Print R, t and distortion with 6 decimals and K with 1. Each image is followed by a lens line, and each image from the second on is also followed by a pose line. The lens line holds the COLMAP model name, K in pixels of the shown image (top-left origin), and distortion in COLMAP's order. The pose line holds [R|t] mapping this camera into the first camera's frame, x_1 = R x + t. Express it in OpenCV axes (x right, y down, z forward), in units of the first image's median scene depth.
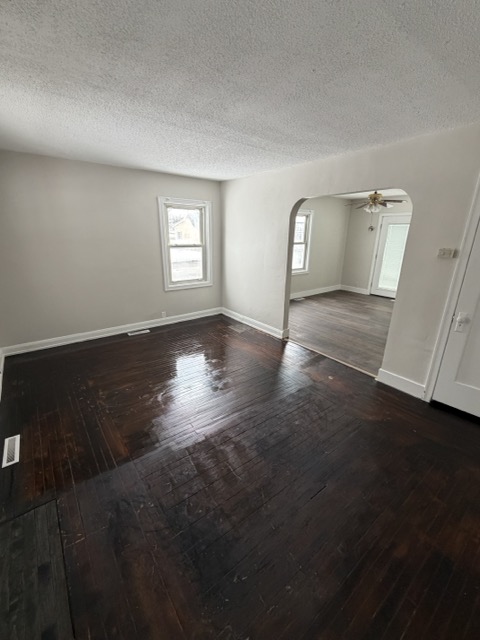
lens RADIAL K [[259.6, 0, 243.4], [0, 259.6, 318.4], [0, 0, 1]] dist [0.002432, 0.001069]
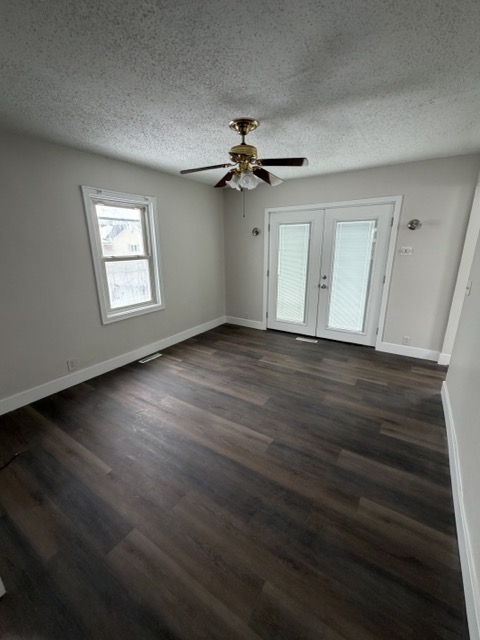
lens RADIAL K [[259.6, 0, 239.2], [0, 259.6, 318.5], [0, 0, 1]] dist [0.002432, 0.001069]
pose [[0.943494, -0.107387, 0.313508, 0.225768], [0.117372, 0.993002, -0.013092, -0.126090], [-0.309908, 0.049150, 0.949495, 0.407542]]
